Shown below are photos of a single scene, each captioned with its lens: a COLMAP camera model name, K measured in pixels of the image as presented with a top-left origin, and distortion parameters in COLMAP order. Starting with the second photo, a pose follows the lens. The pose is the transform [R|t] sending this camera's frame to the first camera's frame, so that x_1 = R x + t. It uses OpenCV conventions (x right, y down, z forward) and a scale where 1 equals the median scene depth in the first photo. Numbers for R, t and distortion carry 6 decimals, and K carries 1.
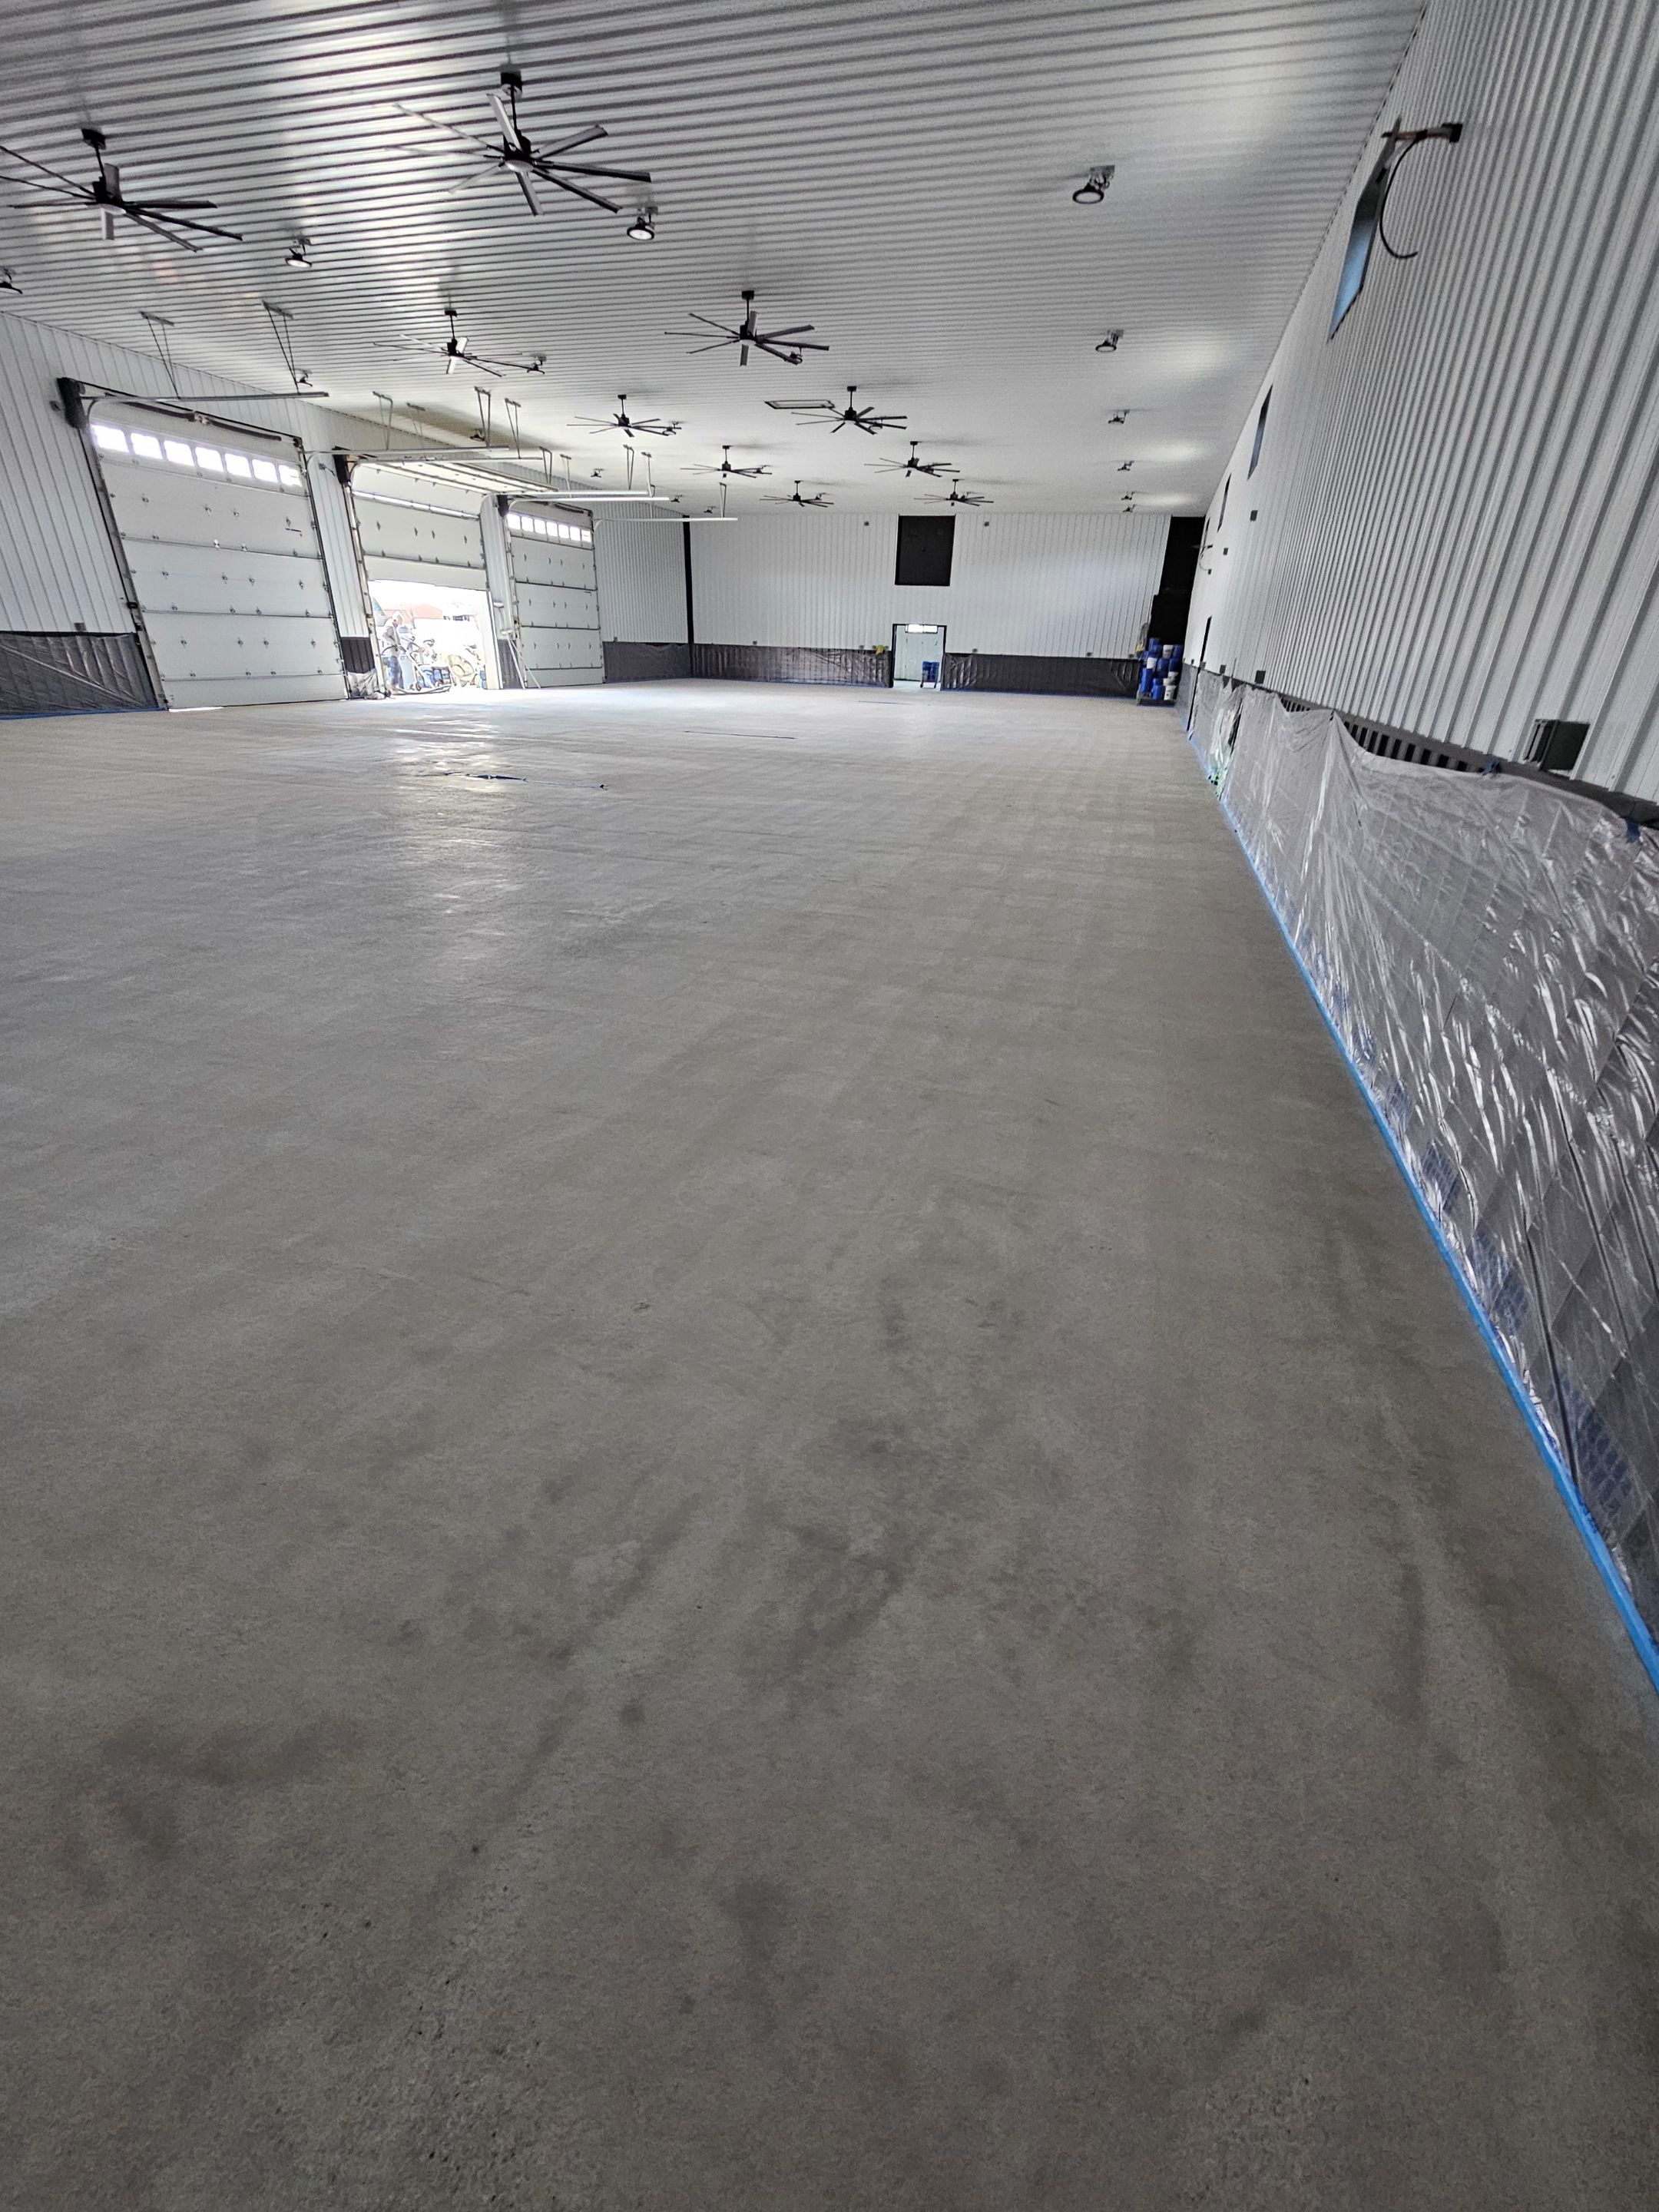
lens RADIAL K [[913.6, 0, 829.5], [0, 913.6, 1106.0], [0, 0, 1]] dist [0.000528, 0.000294]
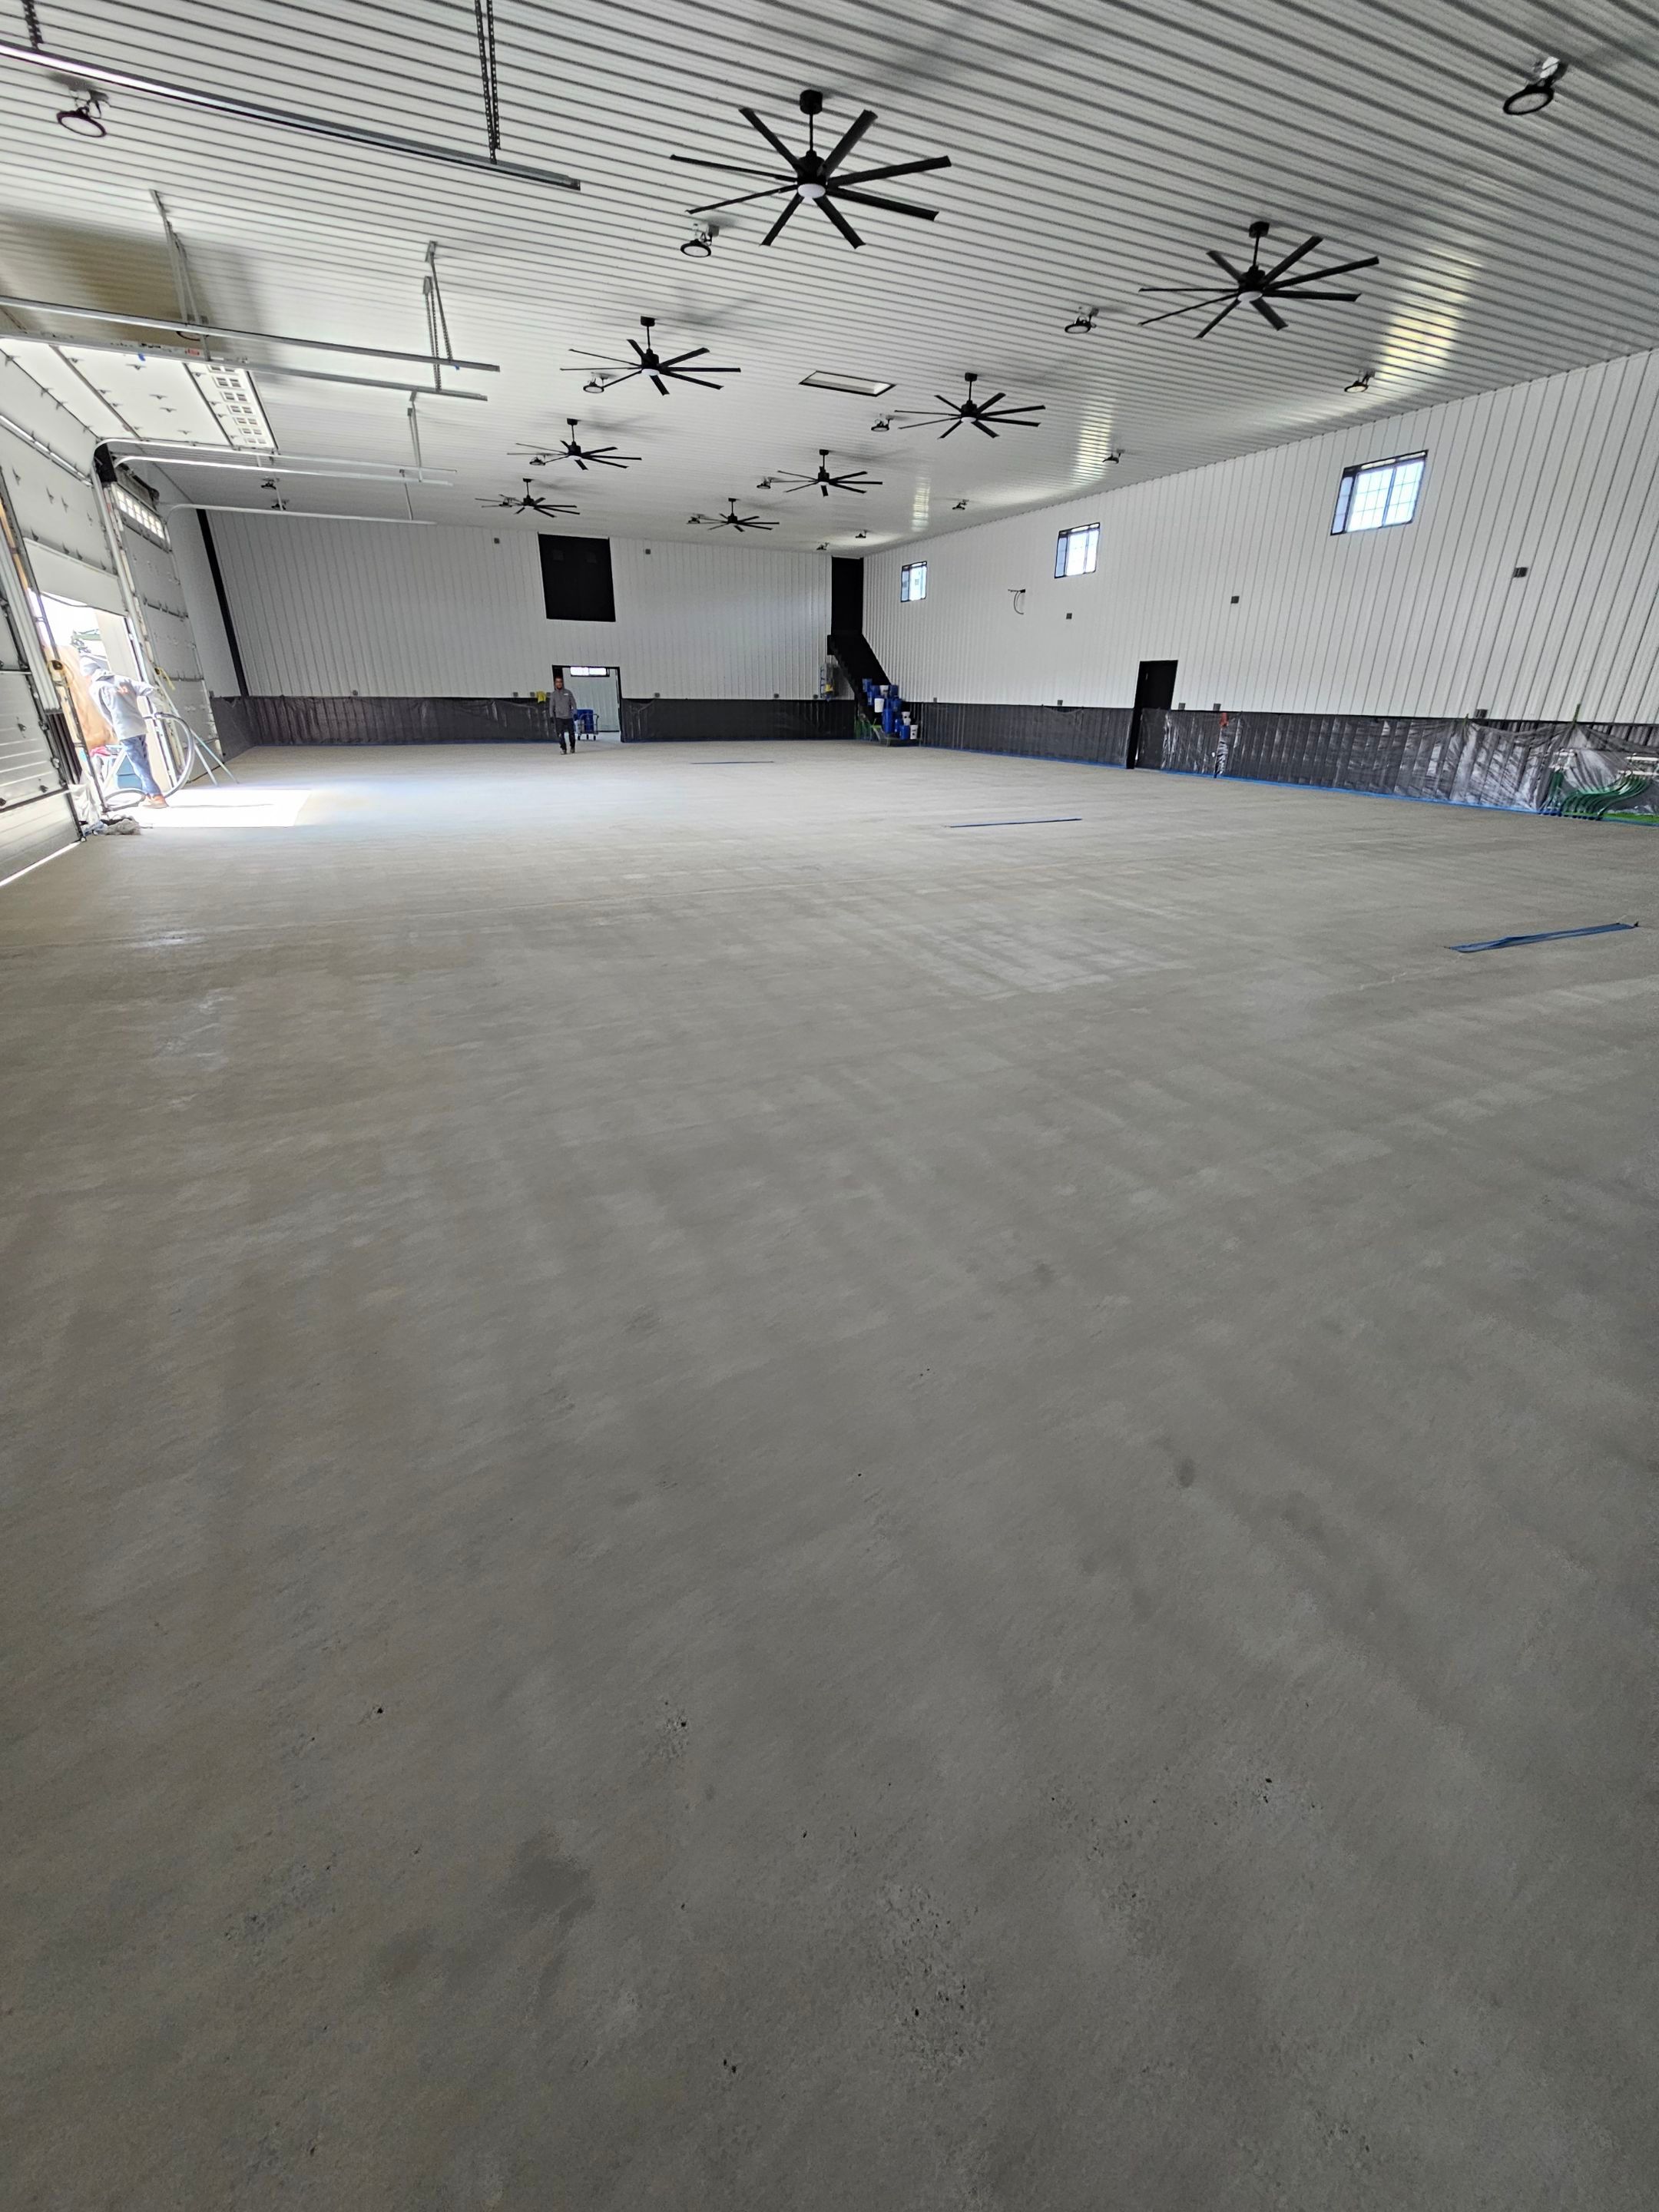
lens RADIAL K [[913.6, 0, 829.5], [0, 913.6, 1106.0], [0, 0, 1]] dist [0.000528, 0.000294]
pose [[0.748911, -0.291480, 0.595123, -0.365465], [0.309665, 0.947916, 0.074584, -0.149510], [-0.585866, 0.128432, 0.800166, 0.271457]]
